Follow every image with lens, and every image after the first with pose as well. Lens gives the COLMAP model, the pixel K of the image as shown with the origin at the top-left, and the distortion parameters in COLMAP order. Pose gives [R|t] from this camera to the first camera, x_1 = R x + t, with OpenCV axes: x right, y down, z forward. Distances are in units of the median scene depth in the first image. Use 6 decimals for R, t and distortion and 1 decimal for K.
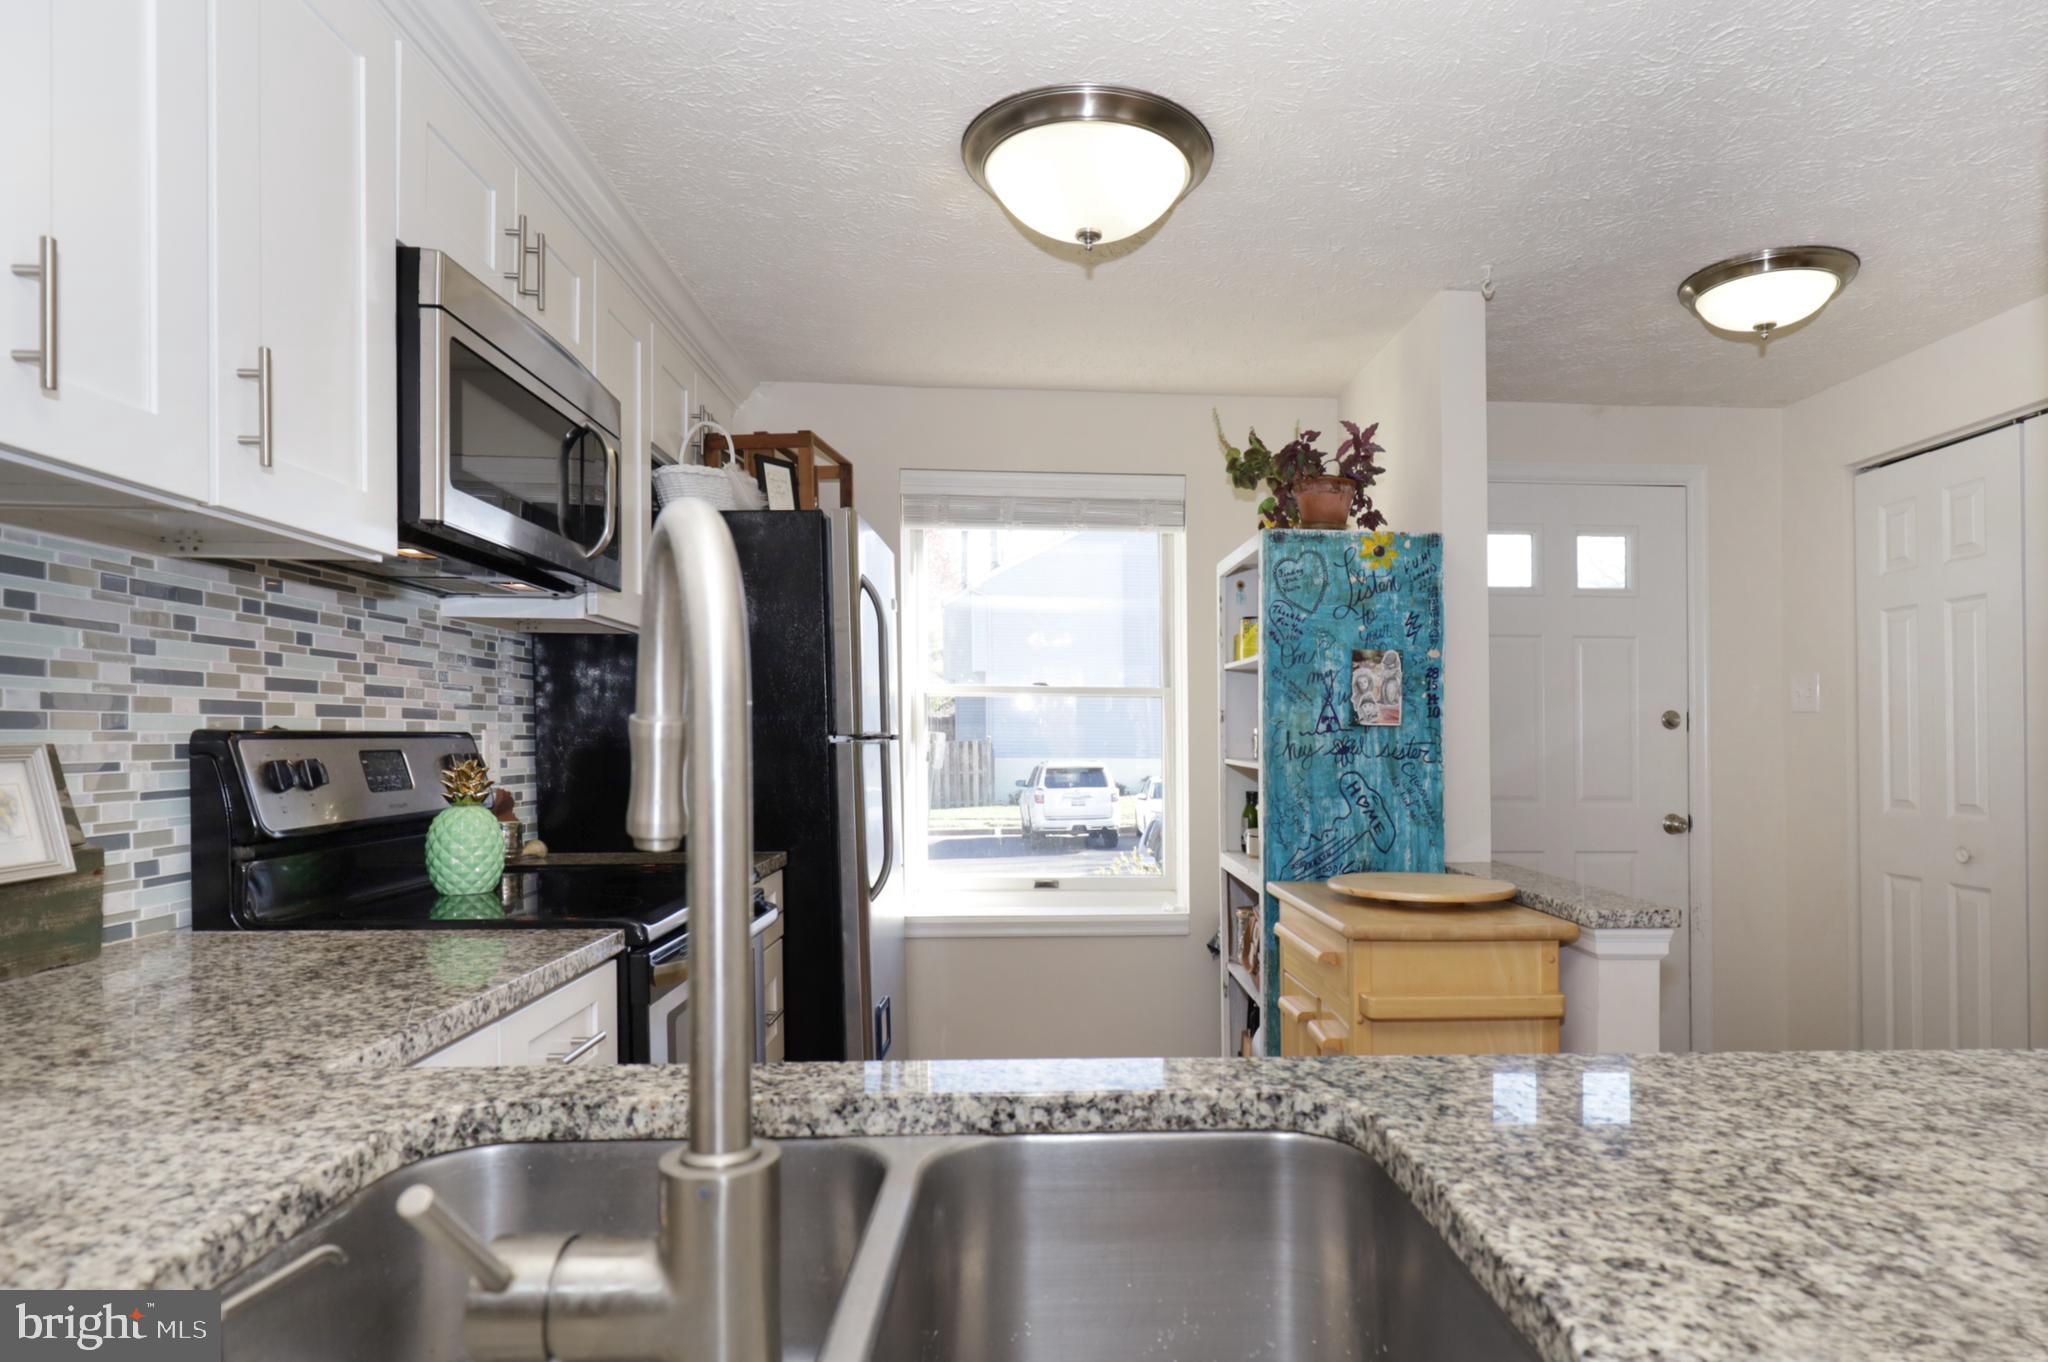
lens RADIAL K [[1169.0, 0, 1125.0], [0, 1169.0, 751.0], [0, 0, 1]] dist [-0.001785, -0.000172]
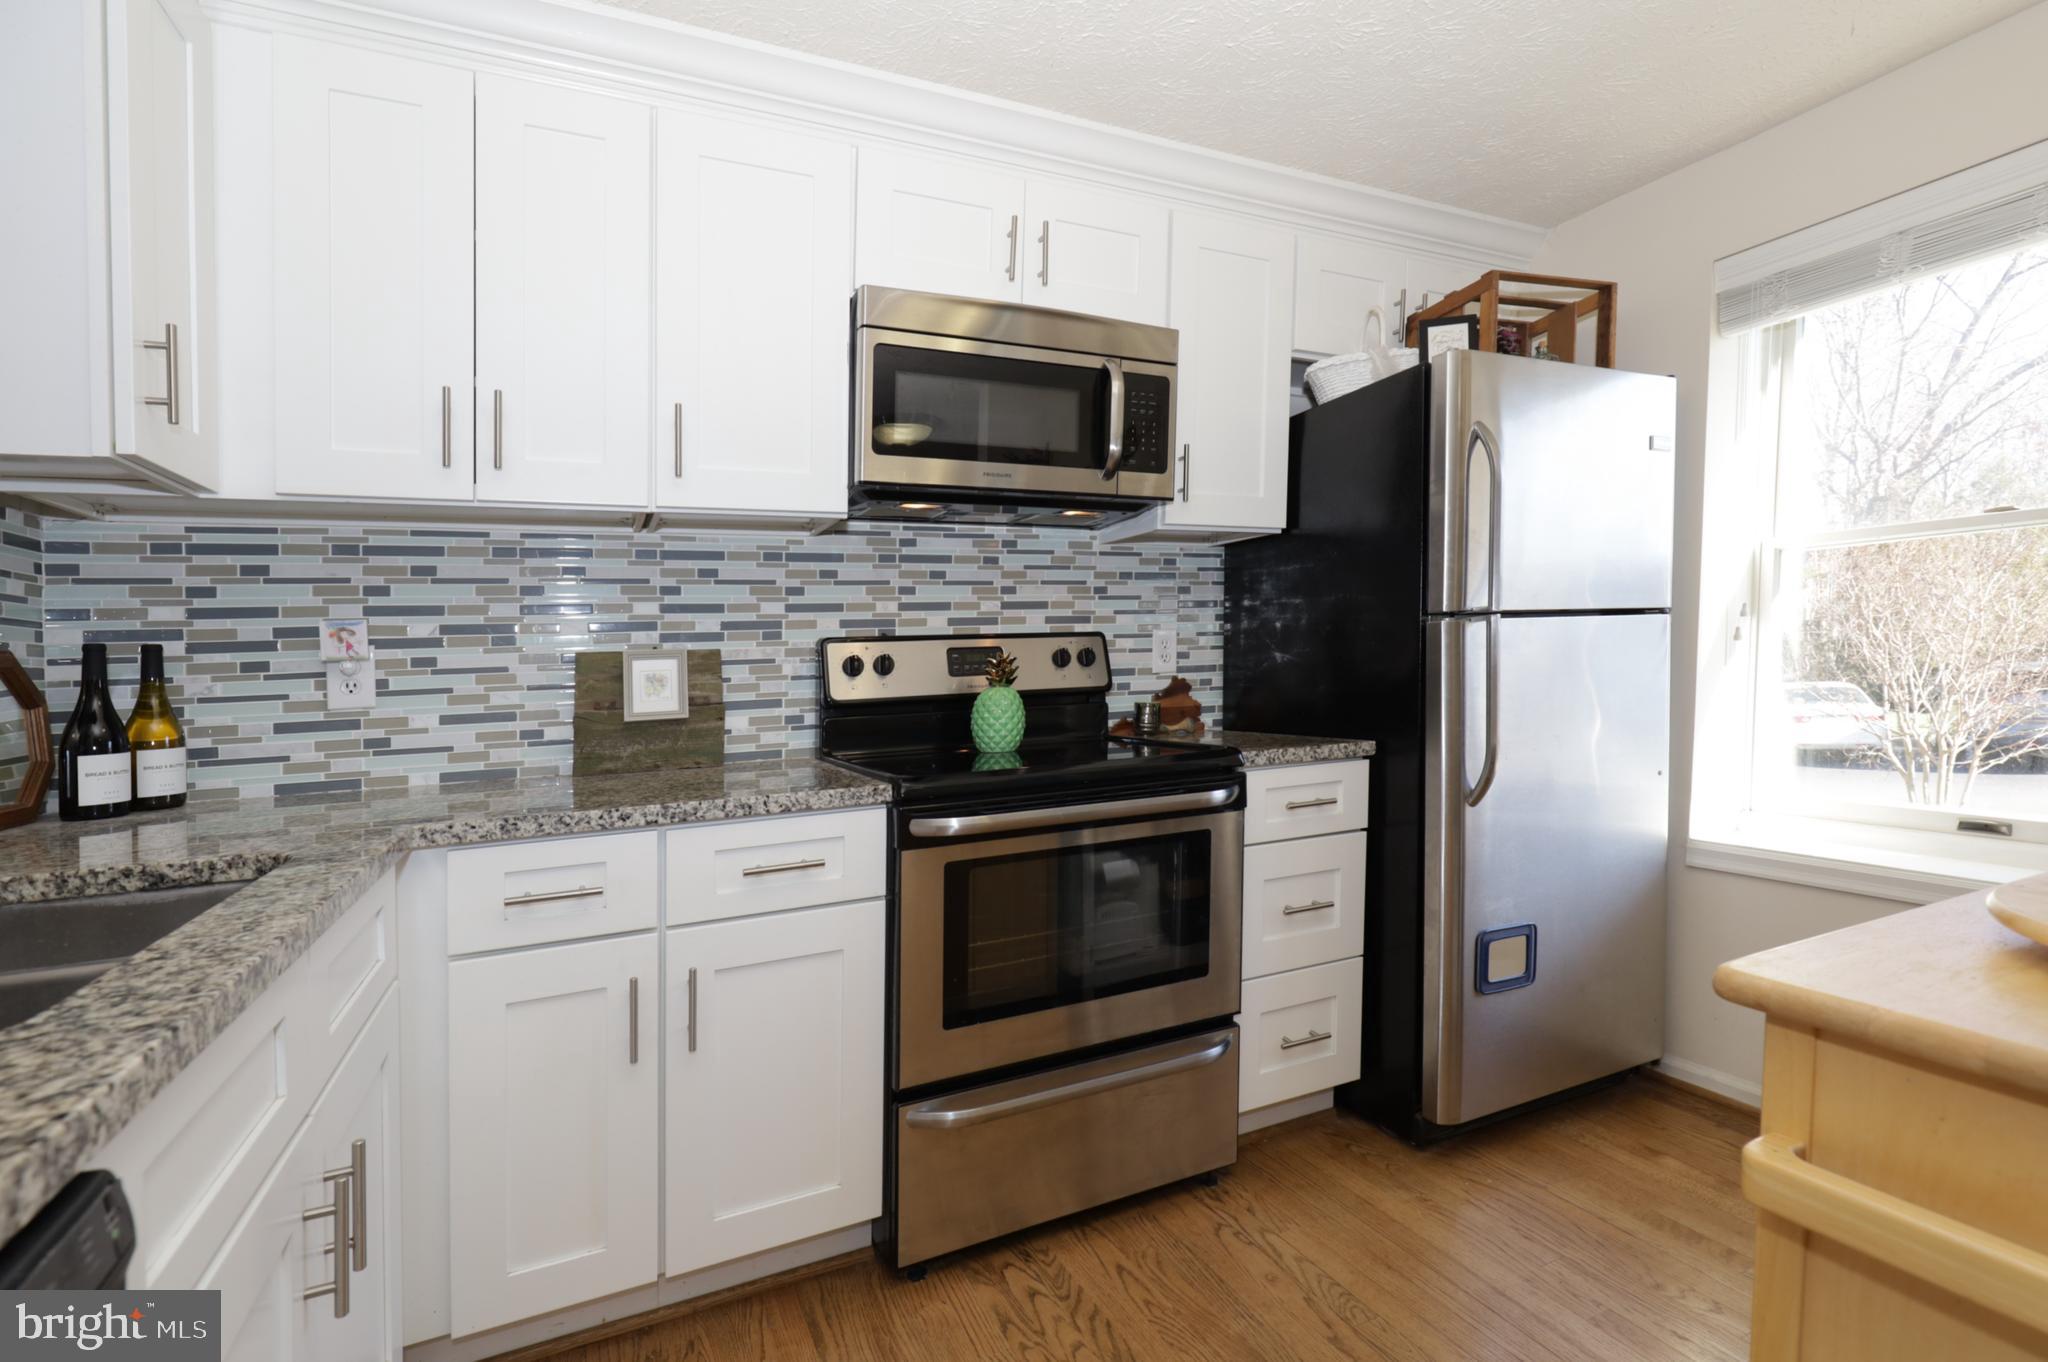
lens RADIAL K [[929.6, 0, 1011.1], [0, 929.6, 708.6], [0, 0, 1]] dist [0.000164, 0.000087]
pose [[0.343686, 0.027692, -0.938676, 0.433862], [0.027858, 0.998825, 0.039666, 0.029464], [0.938671, -0.039782, 0.342510, 0.638157]]
